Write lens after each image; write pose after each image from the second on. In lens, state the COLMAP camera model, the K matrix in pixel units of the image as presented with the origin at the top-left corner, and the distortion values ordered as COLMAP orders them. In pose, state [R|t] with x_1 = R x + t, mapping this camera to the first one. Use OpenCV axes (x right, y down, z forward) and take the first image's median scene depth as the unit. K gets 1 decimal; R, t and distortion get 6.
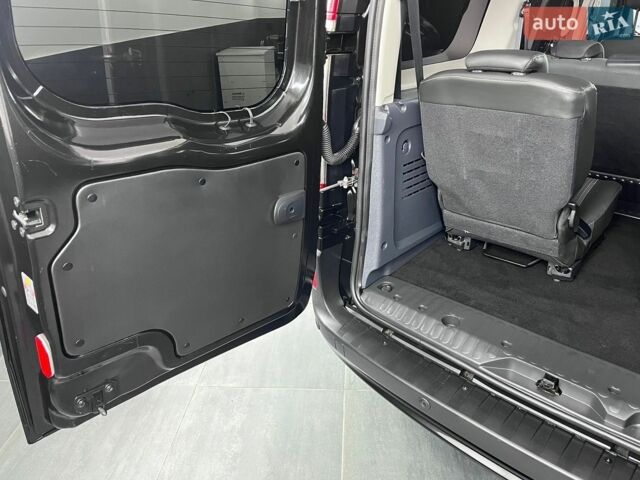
lens RADIAL K [[478.4, 0, 320.0], [0, 478.4, 240.0], [0, 0, 1]] dist [0.063768, -0.098438]
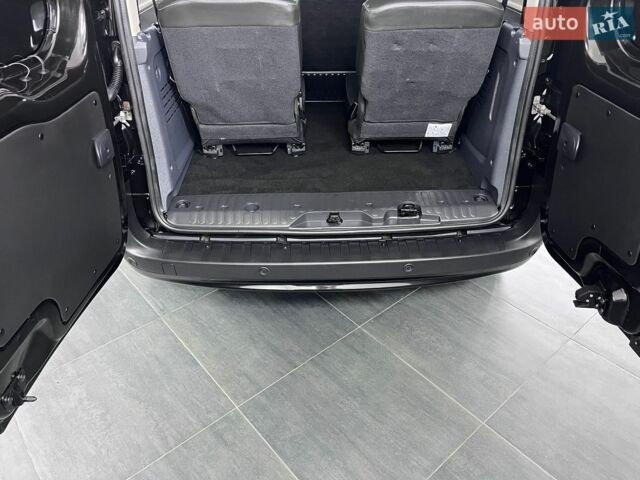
lens RADIAL K [[478.4, 0, 320.0], [0, 478.4, 240.0], [0, 0, 1]] dist [0.063768, -0.098438]
pose [[0.722538, -0.379513, 0.577849, -0.329032], [0.295955, 0.925186, 0.237574, 0.003688], [-0.624780, -0.000639, 0.780801, -0.075772]]
